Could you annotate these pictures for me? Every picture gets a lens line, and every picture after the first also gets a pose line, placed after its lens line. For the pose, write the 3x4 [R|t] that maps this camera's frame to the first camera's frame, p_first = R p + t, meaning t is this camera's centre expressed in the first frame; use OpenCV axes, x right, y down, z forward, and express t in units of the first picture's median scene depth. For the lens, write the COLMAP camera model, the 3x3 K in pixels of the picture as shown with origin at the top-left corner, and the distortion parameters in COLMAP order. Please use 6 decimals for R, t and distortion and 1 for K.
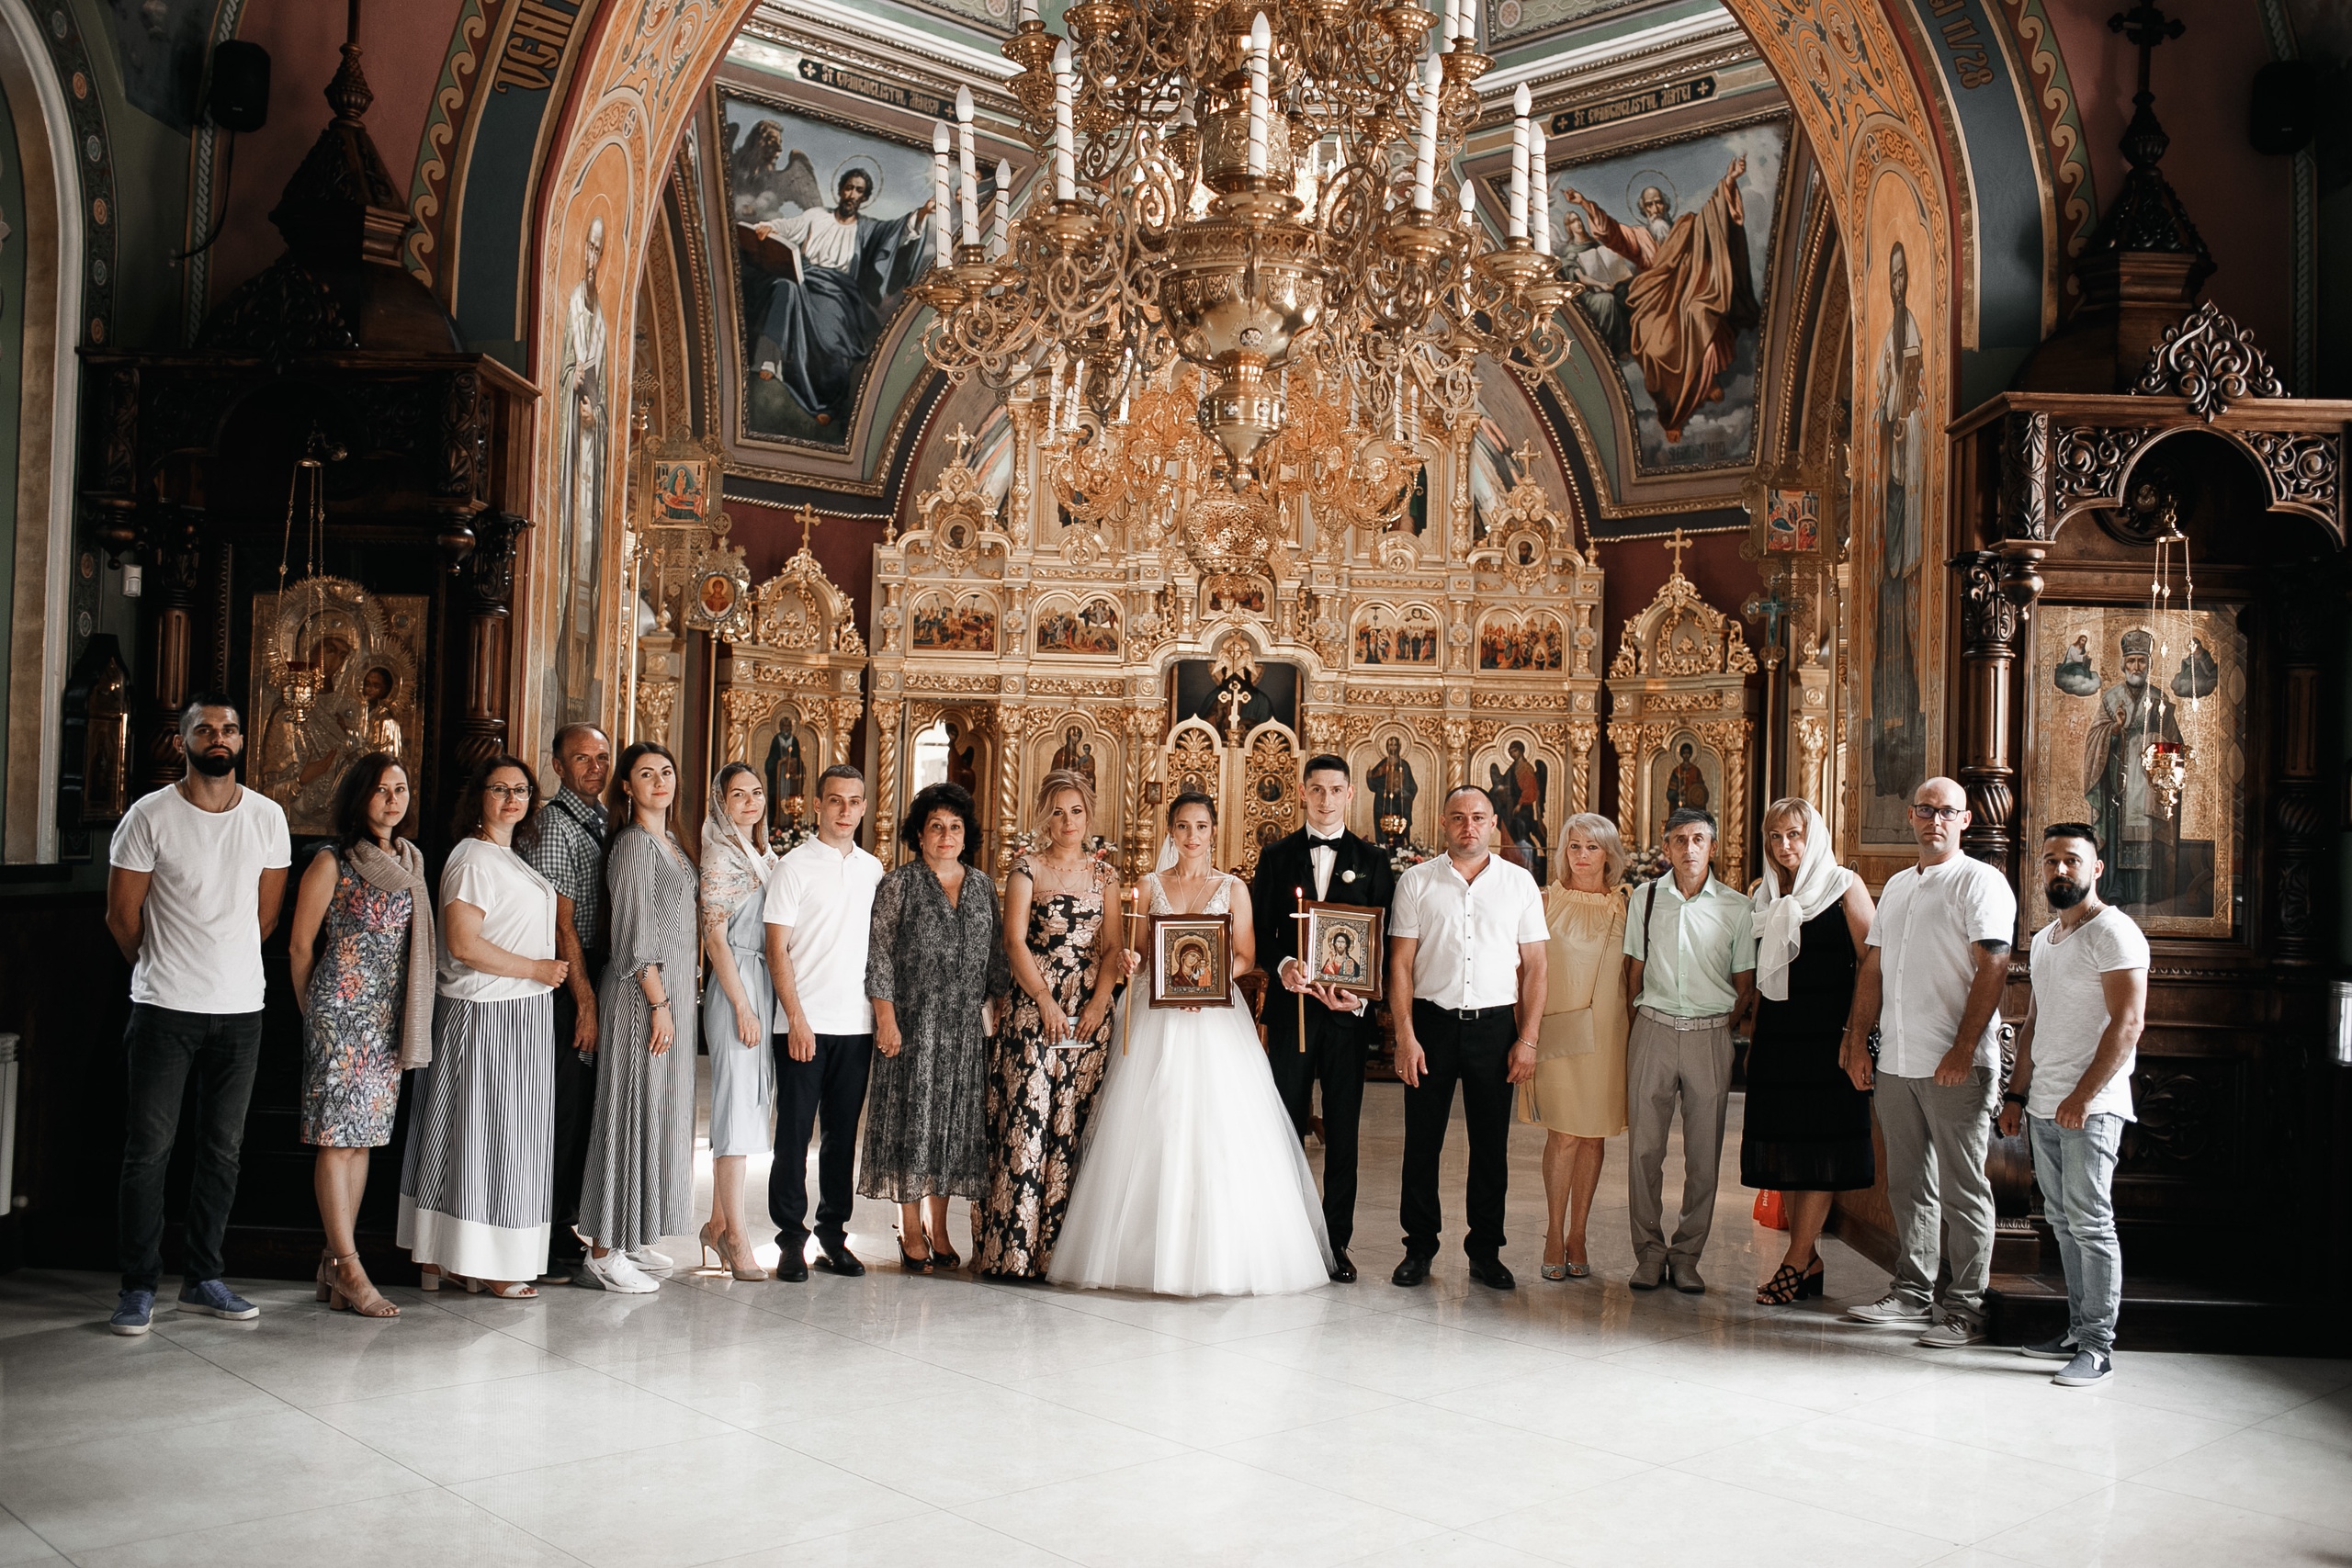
lens RADIAL K [[2269.3, 0, 1176.0], [0, 2269.3, 784.0], [0, 0, 1]] dist [-0.100055, 0.121441]
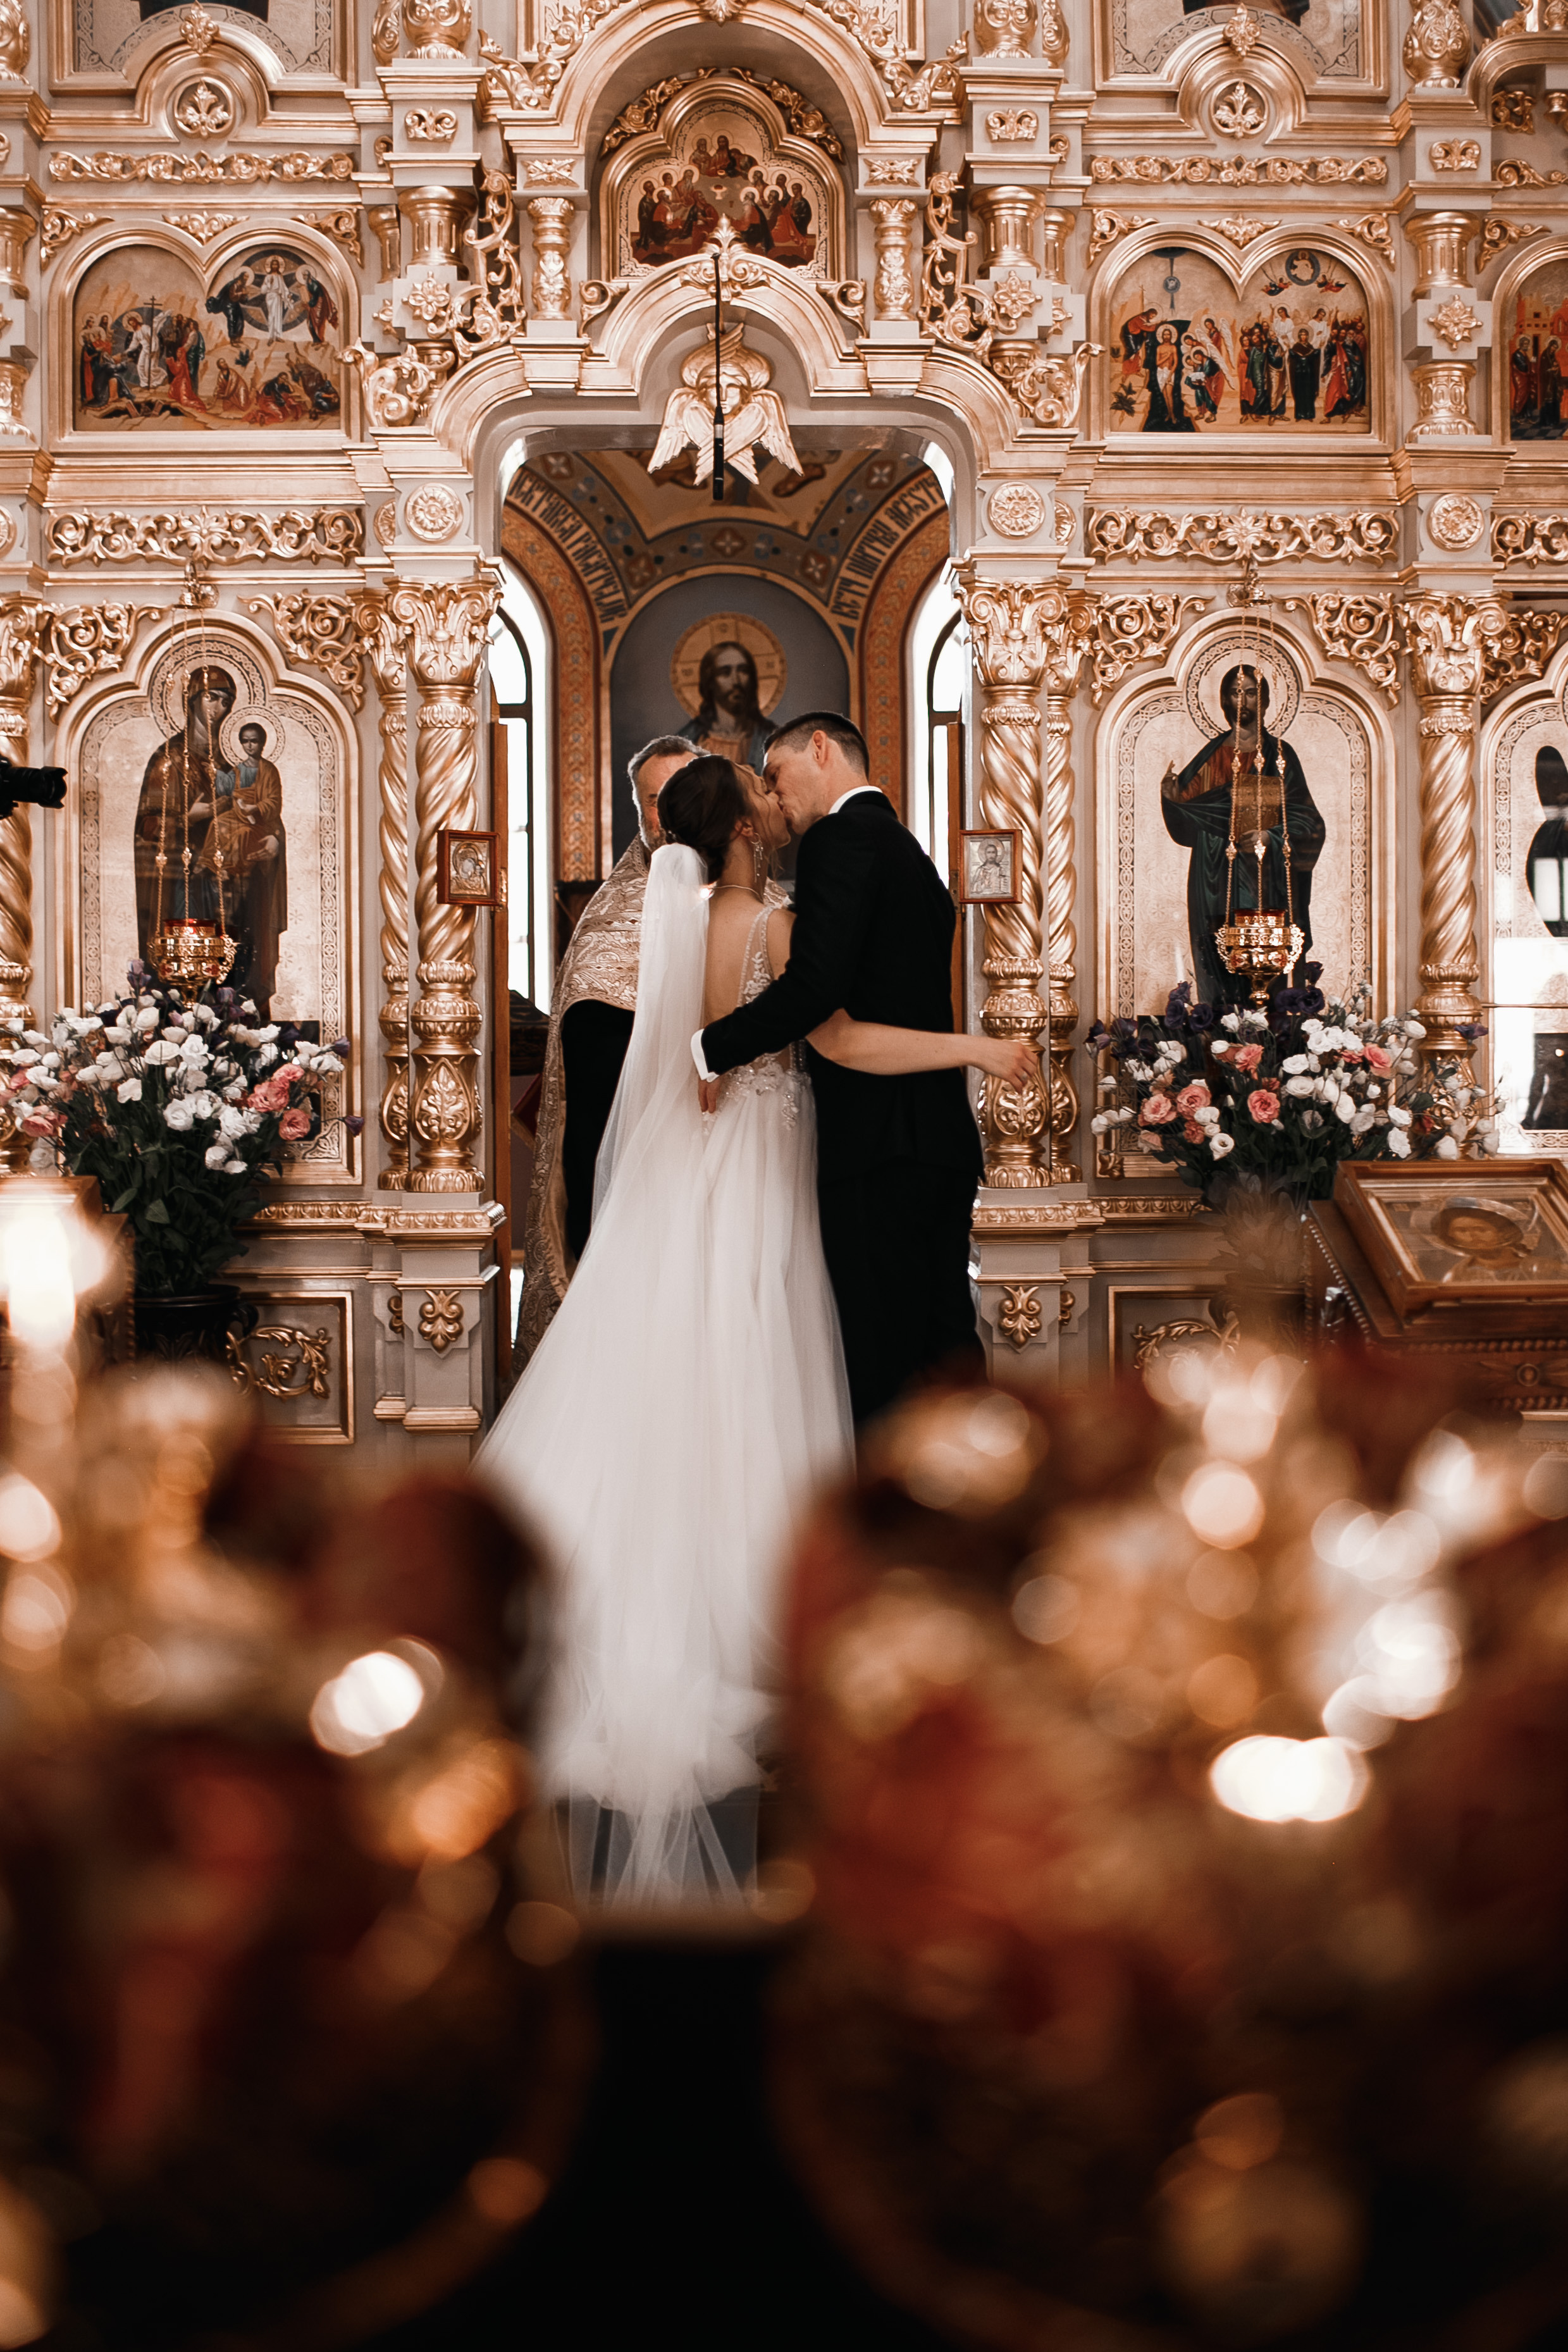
lens RADIAL K [[2334.7, 0, 758.0], [0, 2334.7, 1205.5], [0, 0, 1]] dist [-0.087917, 0.101042]
pose [[0.998619, -0.039556, 0.034582, 0.016180], [0.036296, 0.995253, 0.090301, 0.021976], [-0.037990, -0.088921, 0.995314, 0.695406]]
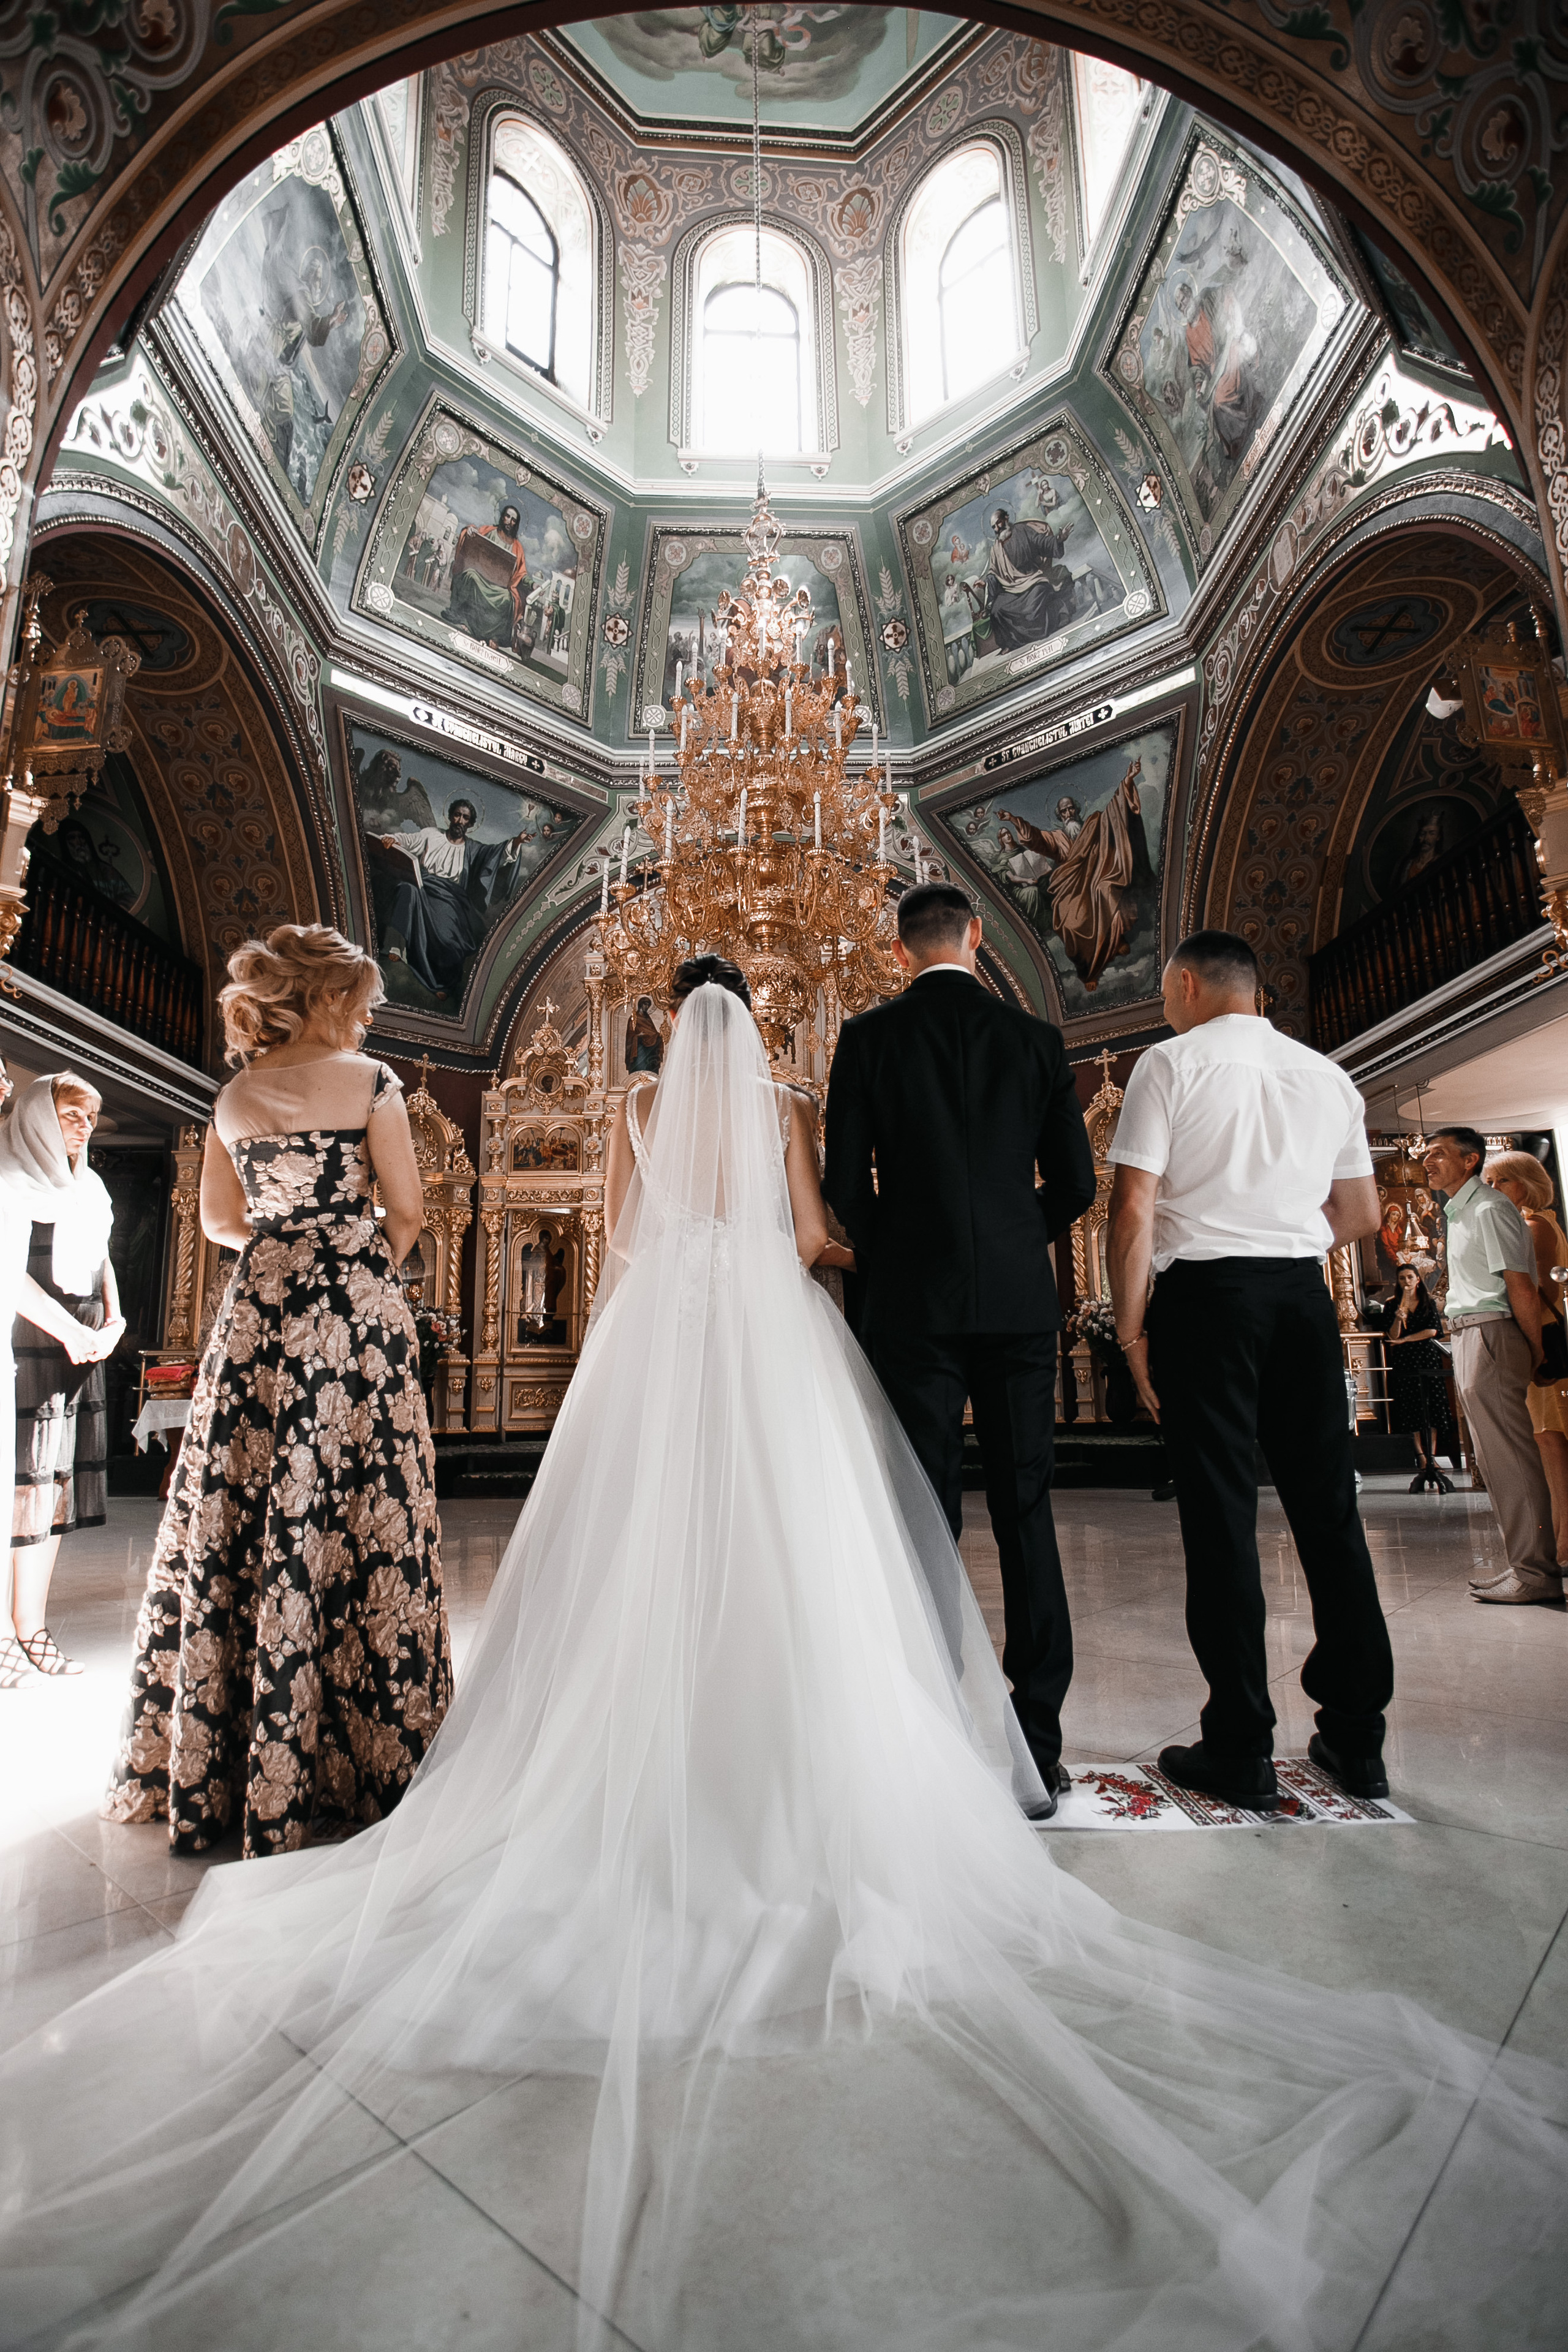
lens RADIAL K [[1144.9, 0, 784.0], [0, 1144.9, 1176.0], [0, 0, 1]] dist [-0.056389, 0.000430]
pose [[0.997386, -0.035999, 0.062646, -0.004957], [0.045804, 0.985579, -0.162899, 0.056372], [-0.055879, 0.165343, 0.984652, 0.371828]]
